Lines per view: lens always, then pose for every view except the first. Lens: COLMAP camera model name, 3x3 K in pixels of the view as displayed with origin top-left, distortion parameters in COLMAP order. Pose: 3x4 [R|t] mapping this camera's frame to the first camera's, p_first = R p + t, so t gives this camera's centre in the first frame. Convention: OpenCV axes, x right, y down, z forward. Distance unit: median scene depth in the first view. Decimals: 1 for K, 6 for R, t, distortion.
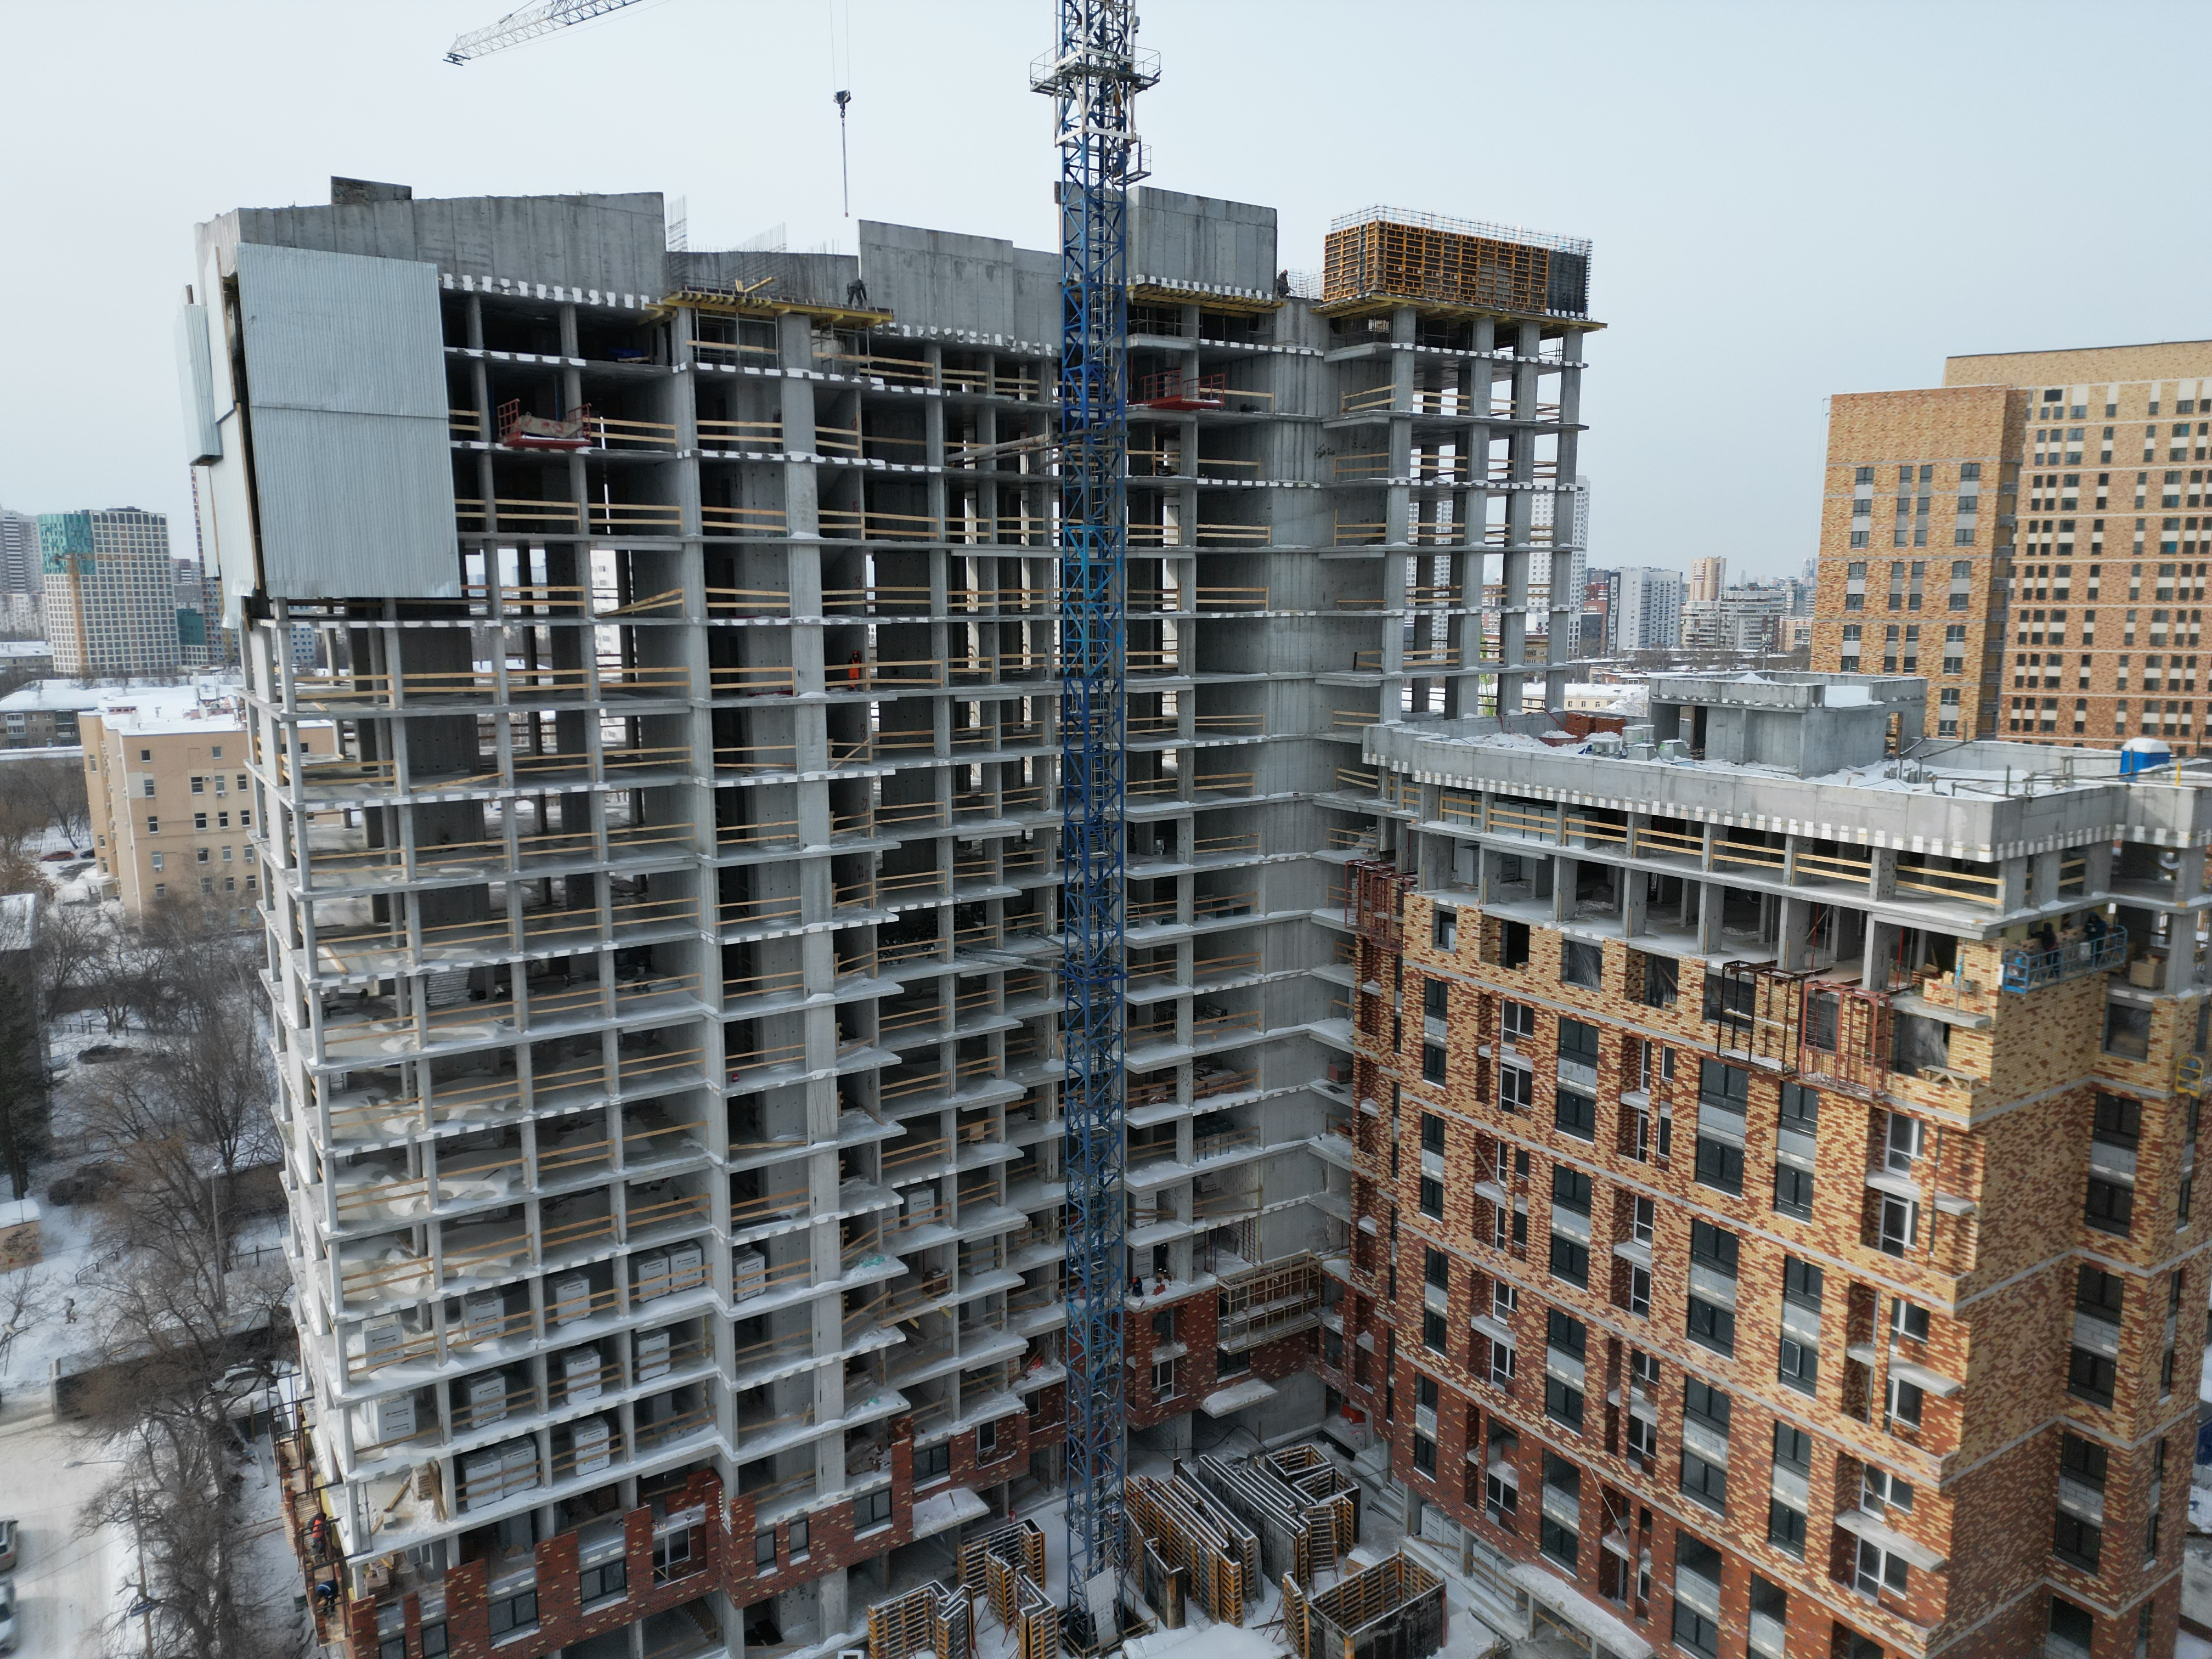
lens RADIAL K [[1519.2, 0, 1101.4], [0, 1519.2, 825.7], [0, 0, 1]] dist [0.112055, -0.113112]
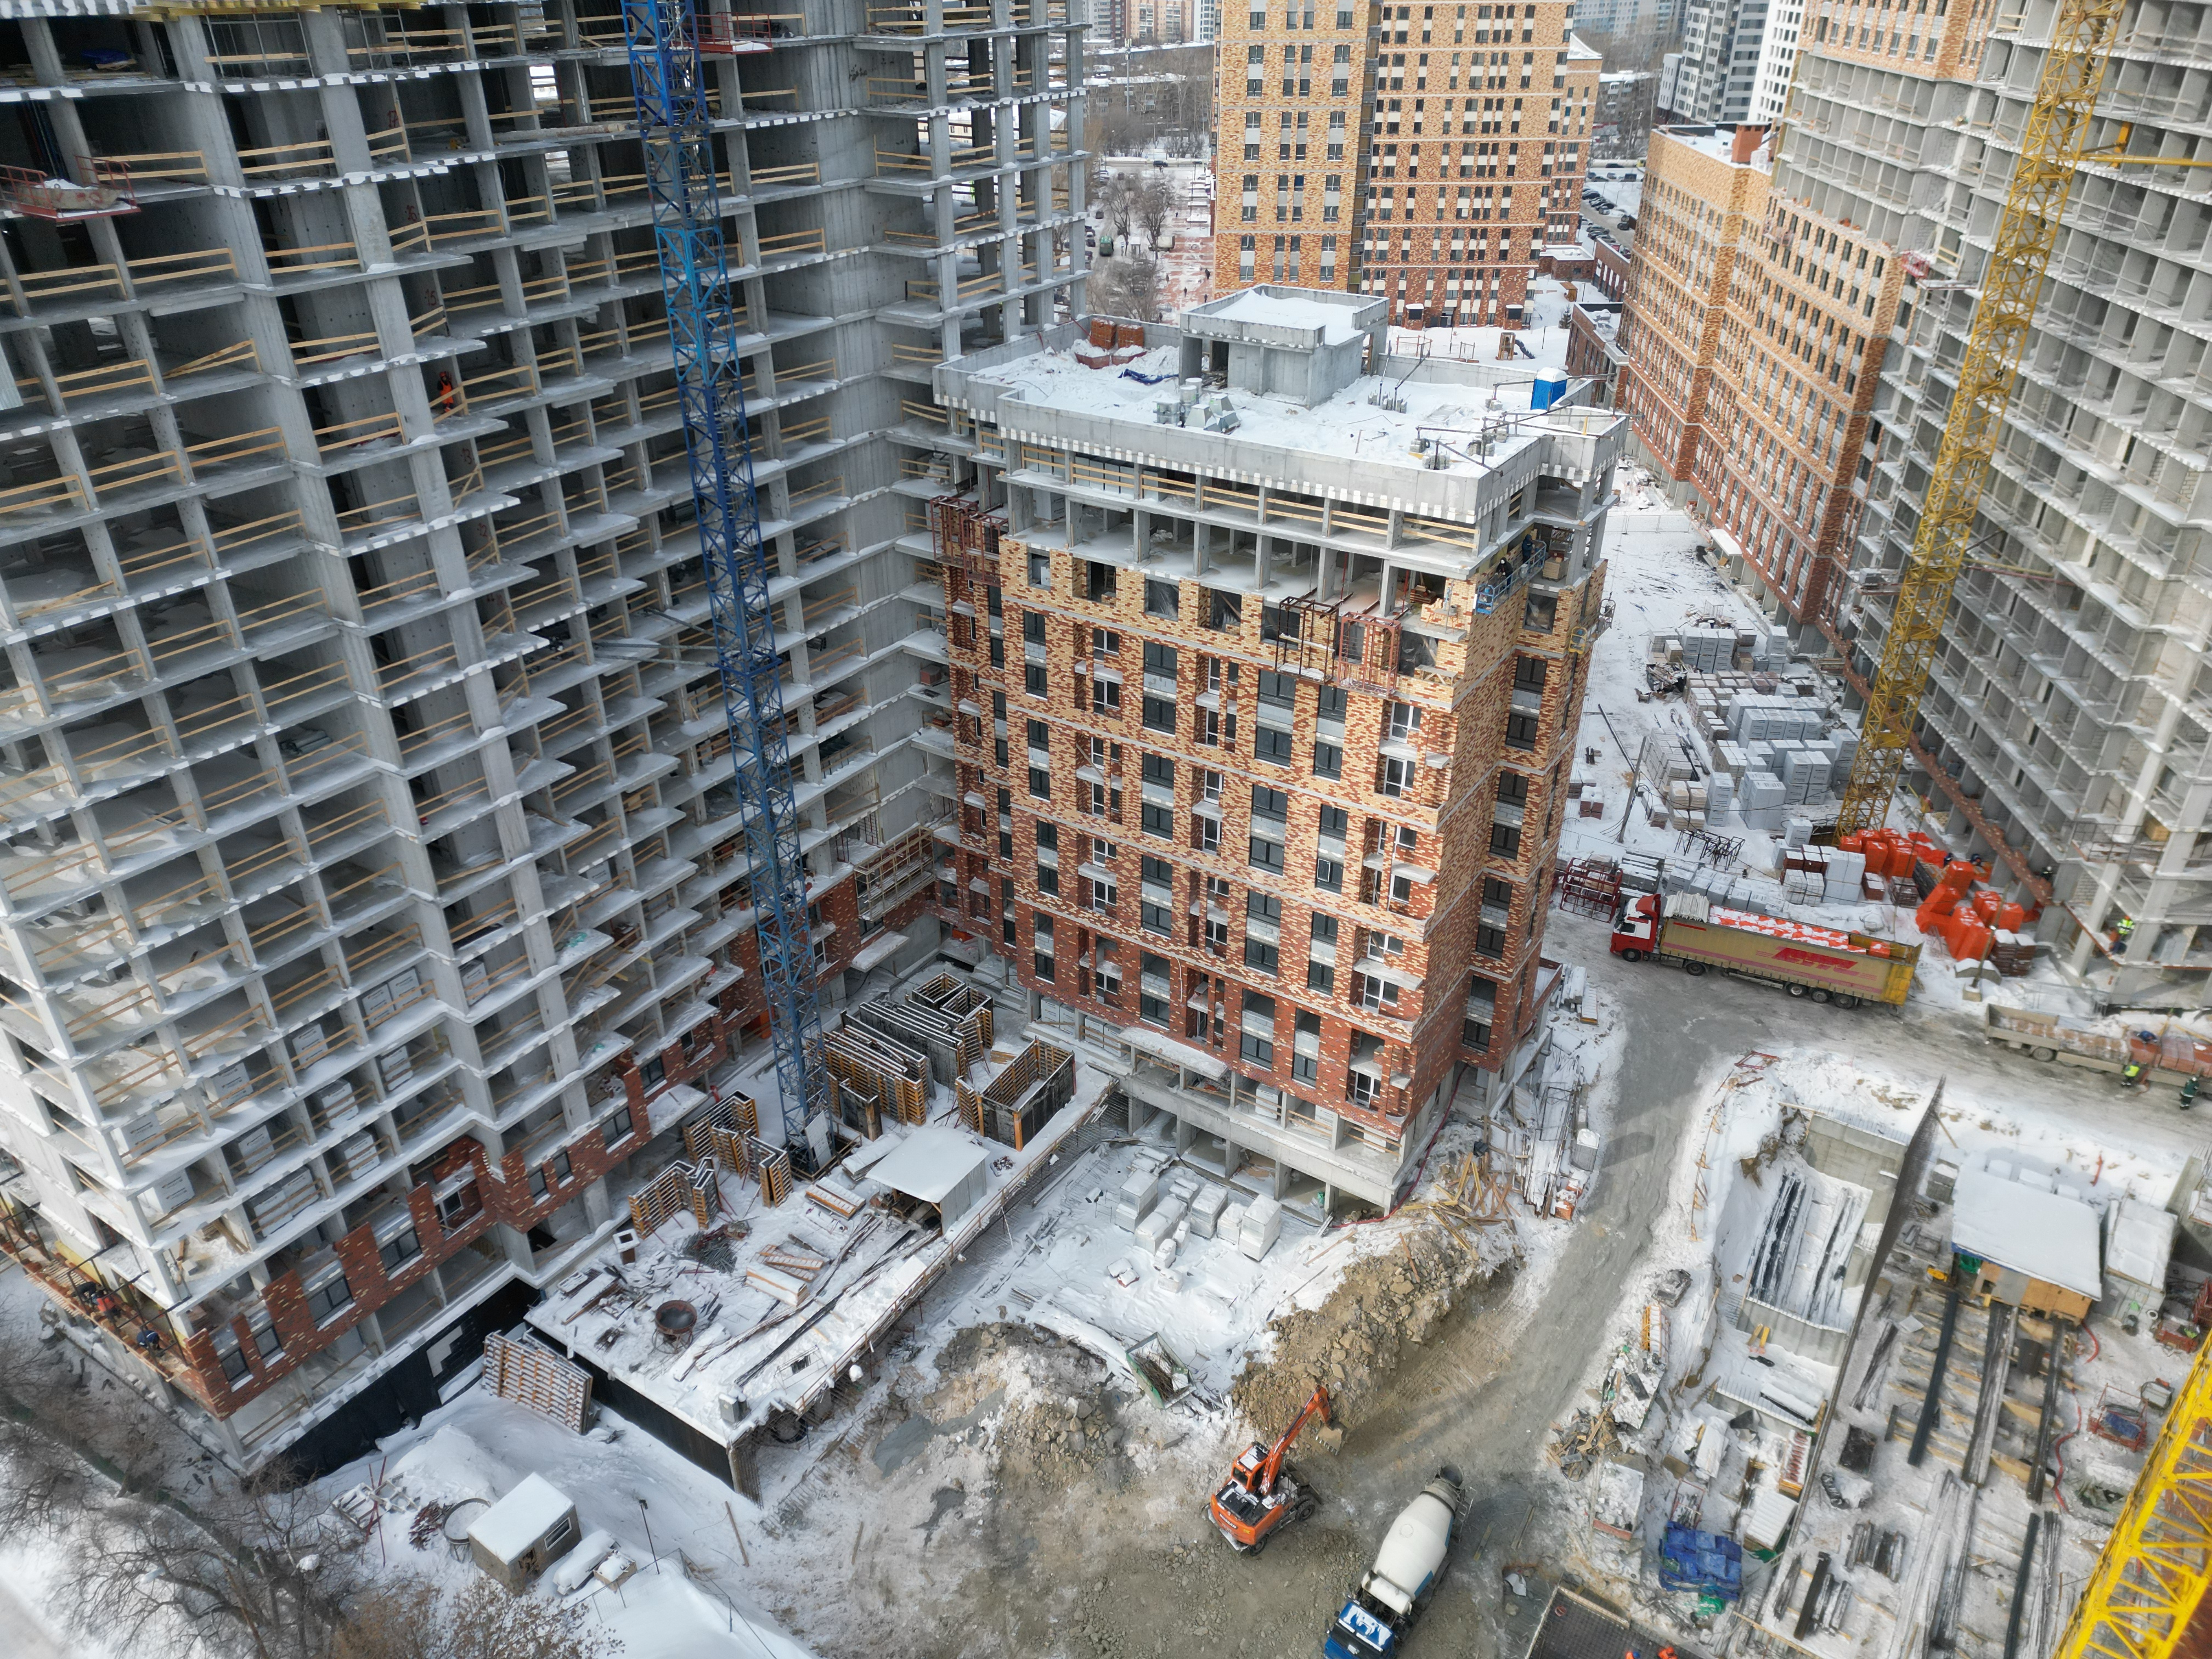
lens RADIAL K [[1519.2, 0, 1101.4], [0, 1519.2, 825.7], [0, 0, 1]] dist [0.112055, -0.113112]
pose [[0.919194, -0.199748, 0.339386, -0.169703], [0.064911, 0.926876, 0.369713, -0.184564], [-0.388418, -0.317808, 0.864945, -0.079413]]
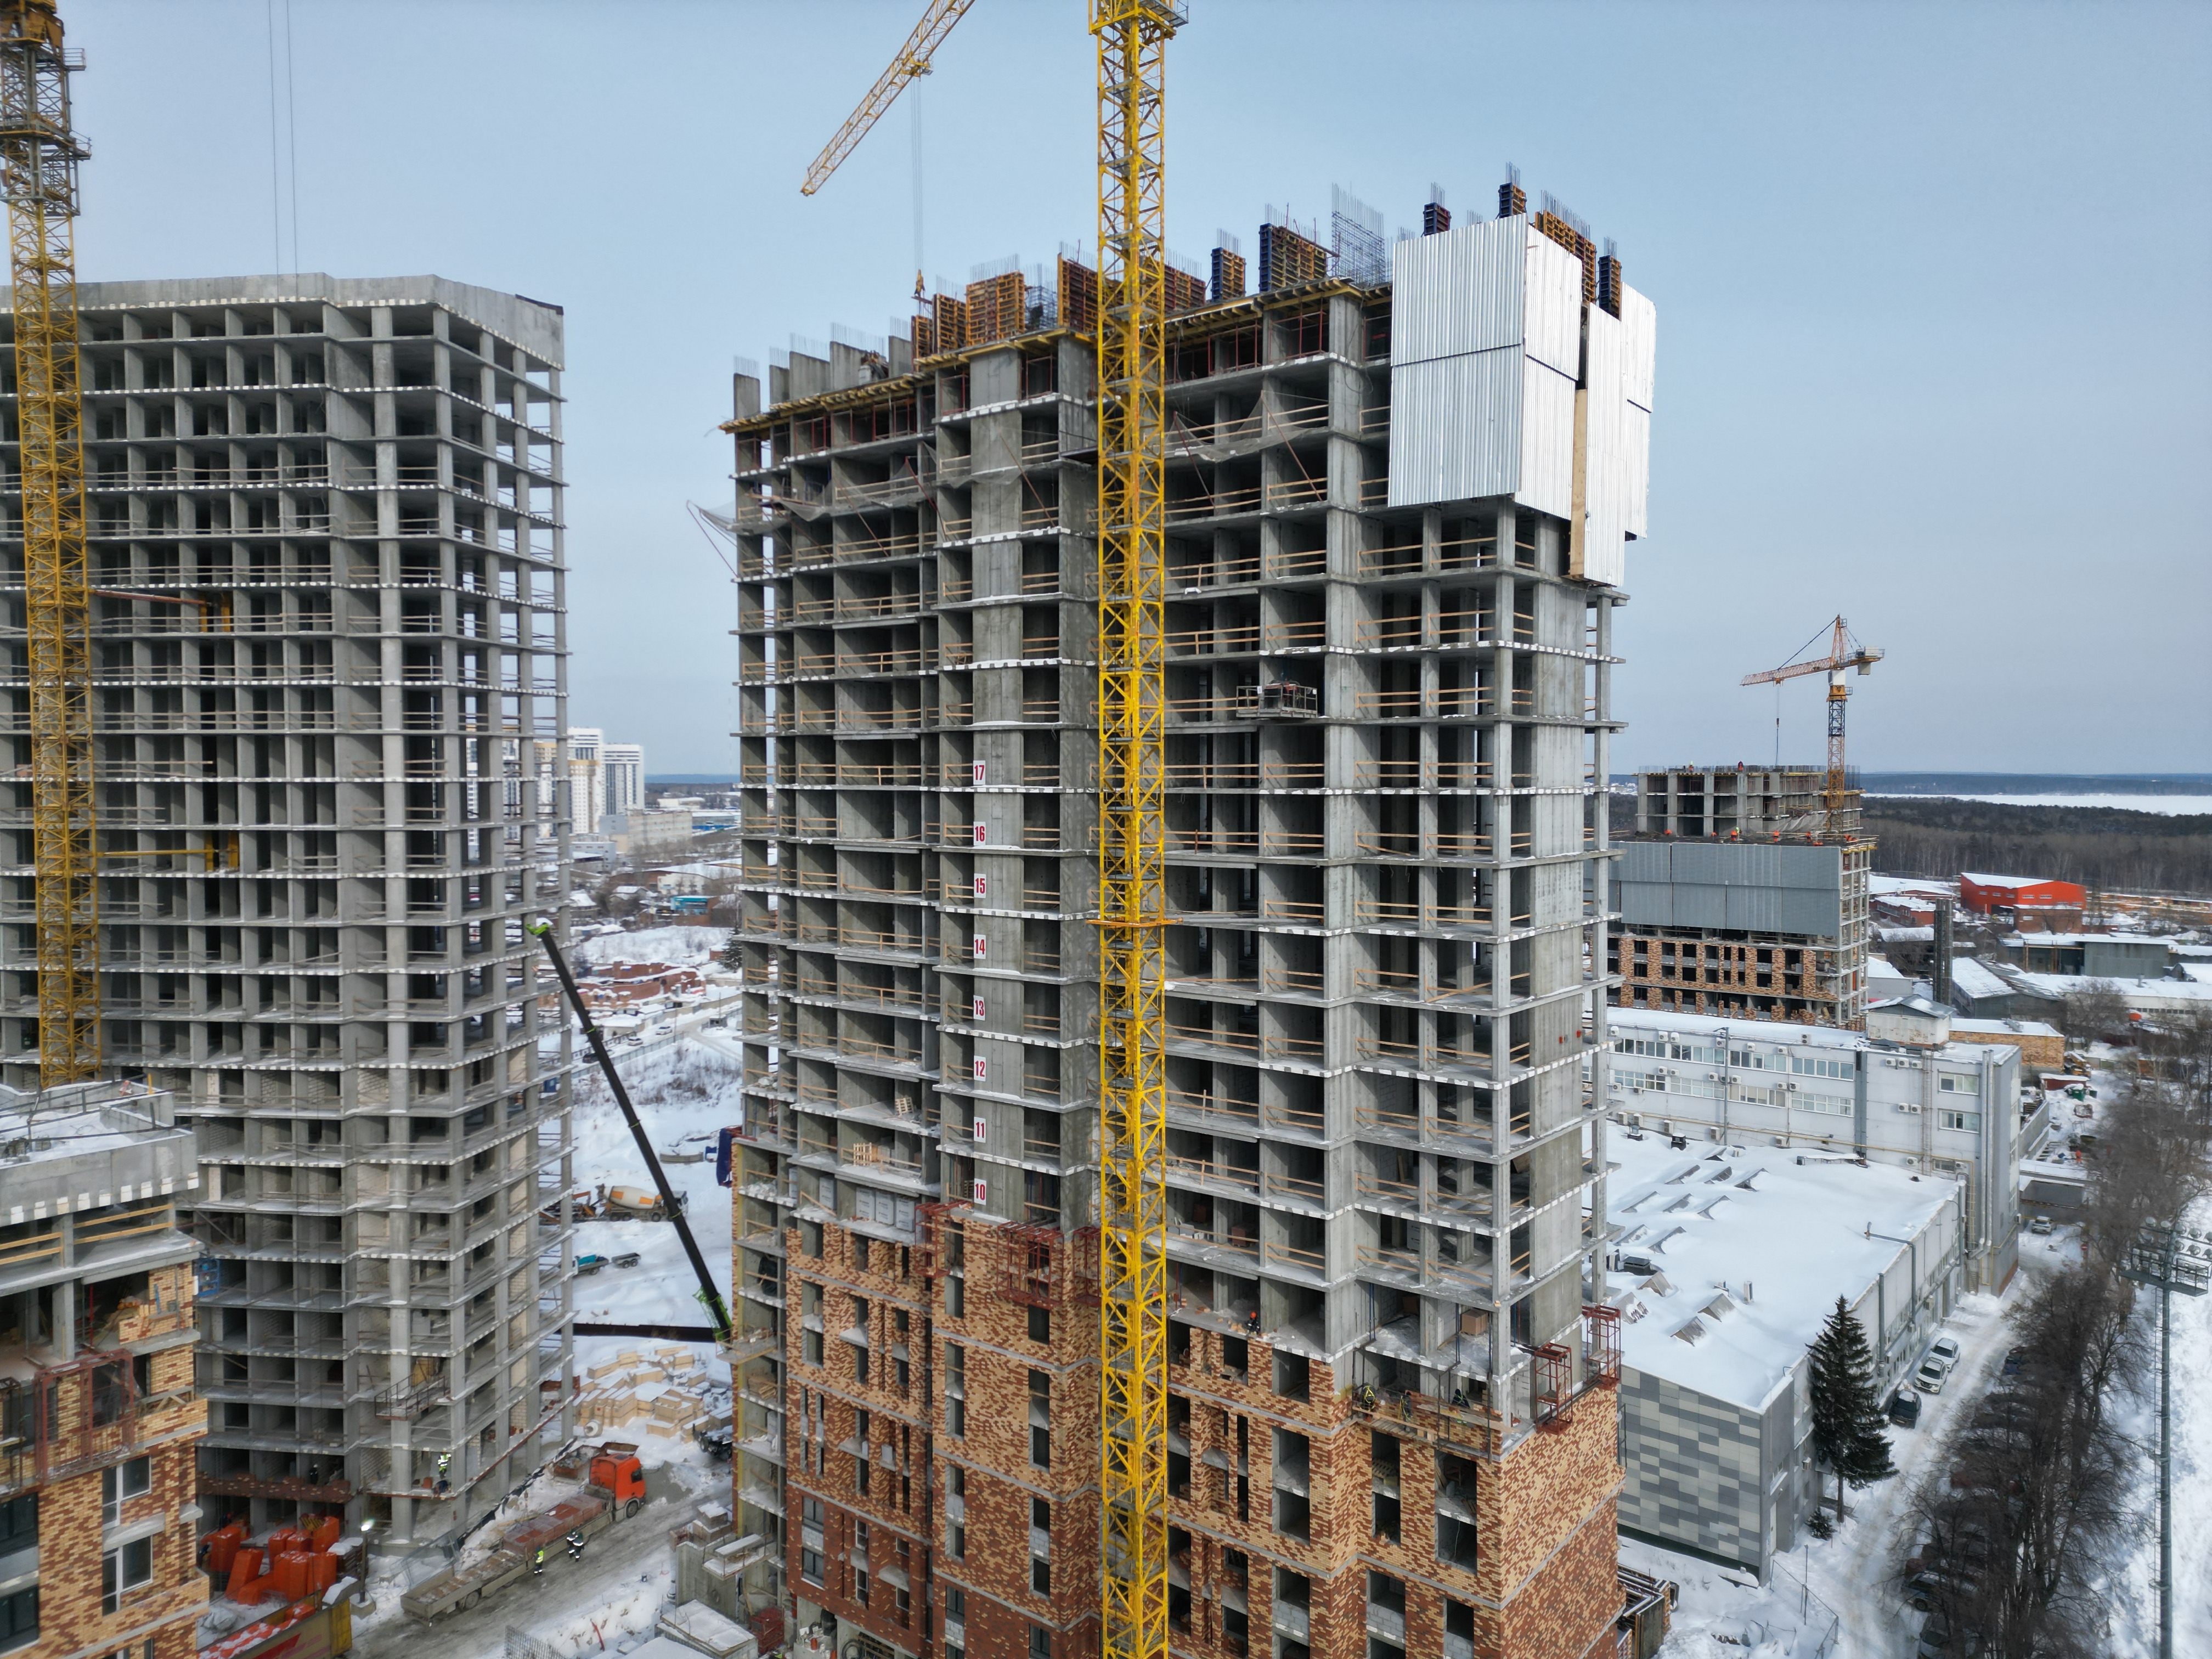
lens RADIAL K [[1524.9, 0, 1103.4], [0, 1524.9, 825.0], [0, 0, 1]] dist [0.081761, -0.063056]
pose [[-0.311791, -0.033229, 0.949569, -0.518764], [0.148021, 0.985488, 0.083089, -0.173249], [-0.938550, 0.166463, -0.302348, 0.514984]]
